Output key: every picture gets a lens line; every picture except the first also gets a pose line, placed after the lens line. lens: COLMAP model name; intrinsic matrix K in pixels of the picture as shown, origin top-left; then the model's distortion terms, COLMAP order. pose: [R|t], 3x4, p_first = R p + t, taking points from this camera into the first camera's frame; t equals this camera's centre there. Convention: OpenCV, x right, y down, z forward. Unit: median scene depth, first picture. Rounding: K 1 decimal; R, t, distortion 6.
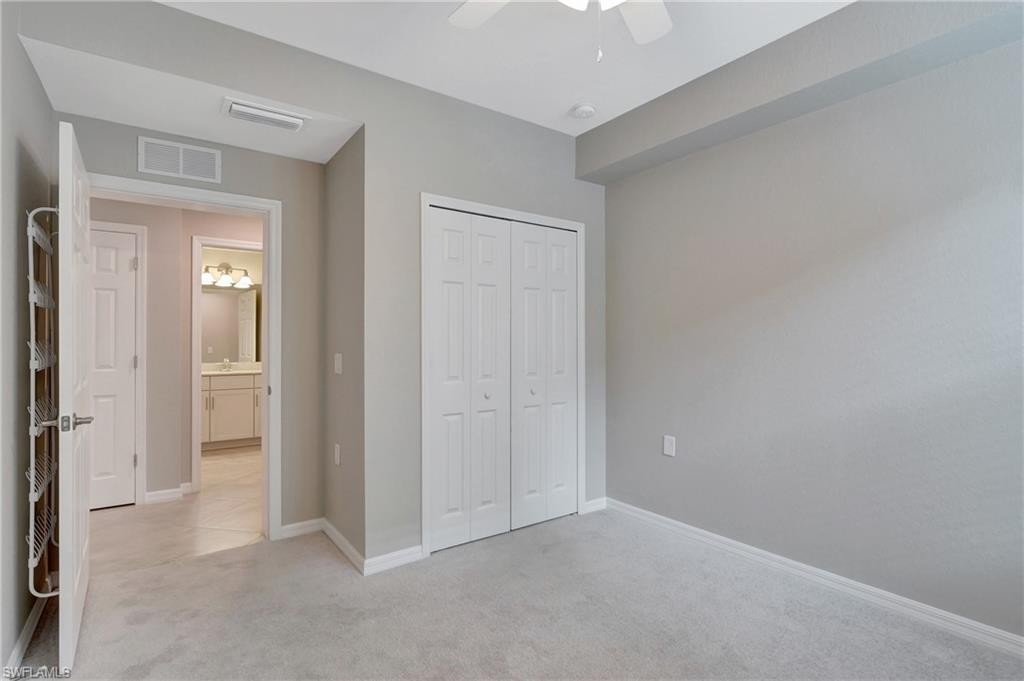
lens RADIAL K [[495.4, 0, 506.2], [0, 495.4, 340.2], [0, 0, 1]] dist [-0.001351, -0.000472]
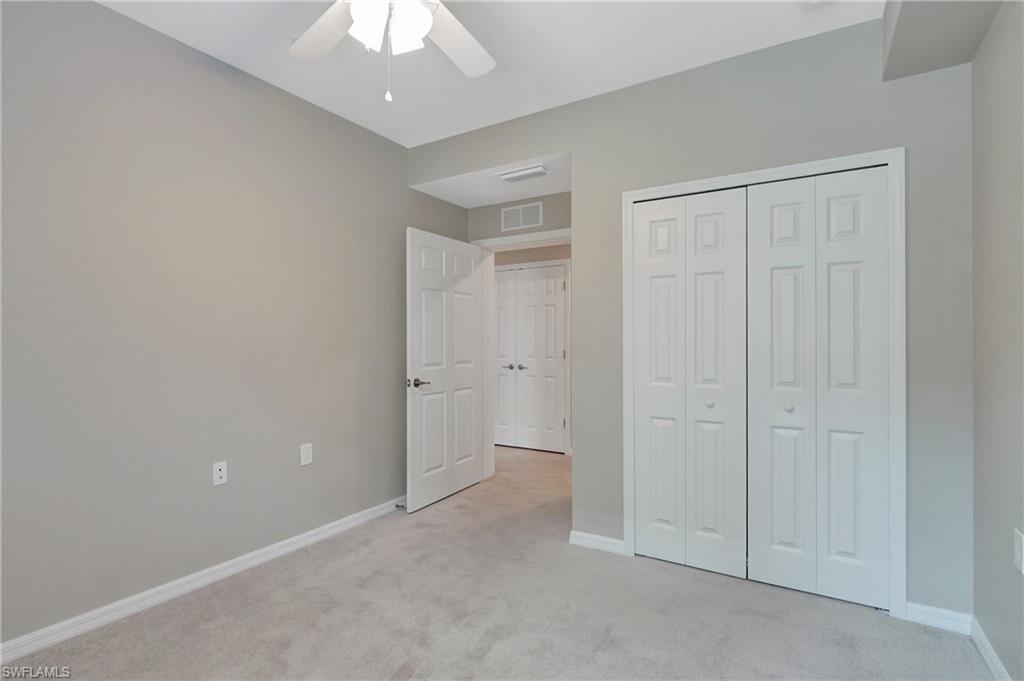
lens RADIAL K [[493.6, 0, 510.3], [0, 493.6, 342.8], [0, 0, 1]] dist [0.003850, 0.000722]
pose [[0.392445, 0.002637, -0.919772, 0.659641], [0.006377, 0.999964, 0.005588, 0.000462], [0.919754, -0.008058, 0.392414, 0.387749]]
